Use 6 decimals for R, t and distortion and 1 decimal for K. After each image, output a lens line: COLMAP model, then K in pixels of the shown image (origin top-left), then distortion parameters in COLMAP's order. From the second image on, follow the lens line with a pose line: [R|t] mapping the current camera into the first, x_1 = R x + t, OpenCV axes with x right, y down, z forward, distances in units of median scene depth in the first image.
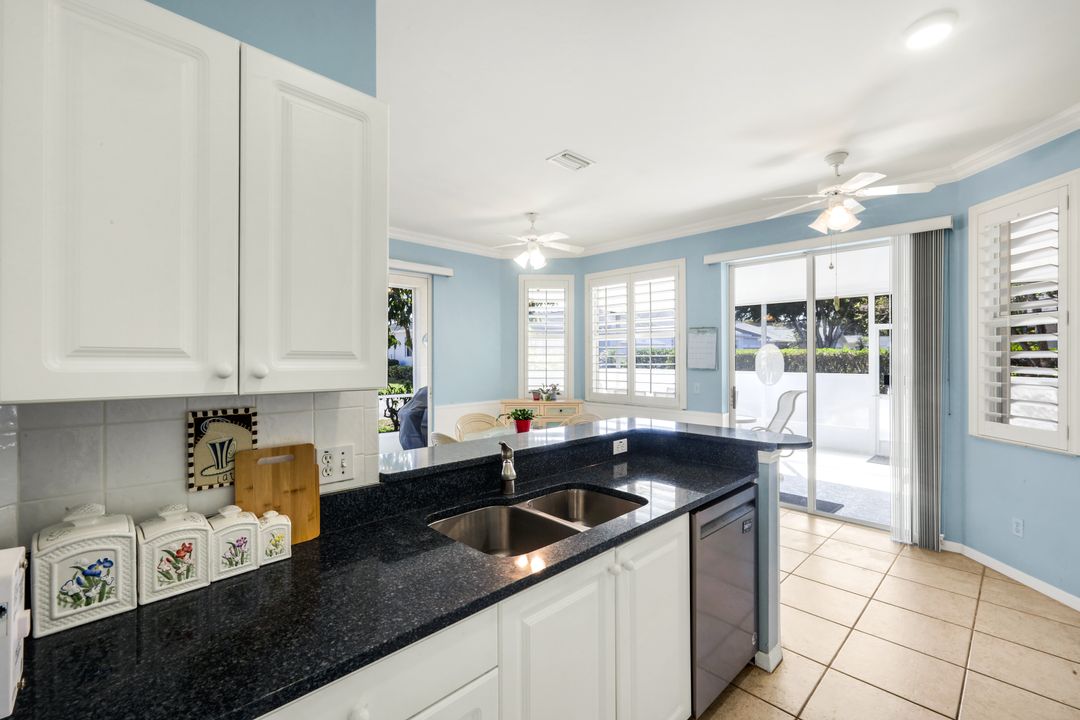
lens RADIAL K [[460.3, 0, 537.0], [0, 460.3, 358.7], [0, 0, 1]] dist [0.000352, 0.000390]
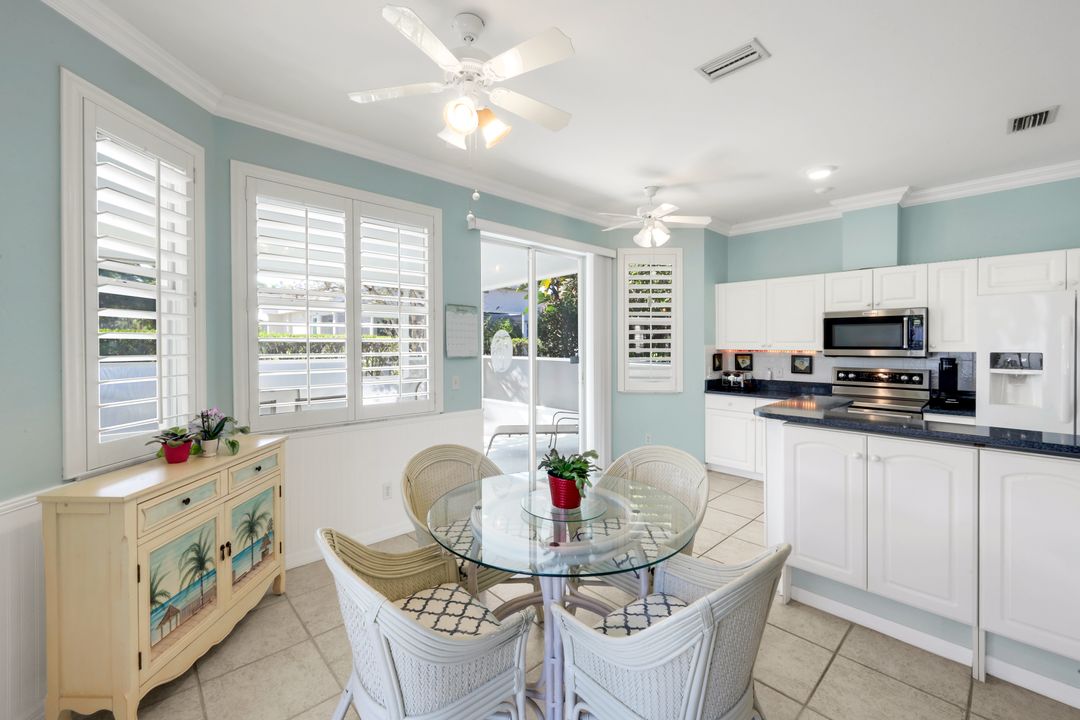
lens RADIAL K [[442.4, 0, 539.8], [0, 442.4, 348.8], [0, 0, 1]] dist [-0.000849, 0.000044]
pose [[0.005644, -0.006595, 0.999962, -0.401029], [0.011614, 0.999911, 0.006529, 0.003872], [-0.999917, 0.011577, 0.005720, 0.855260]]
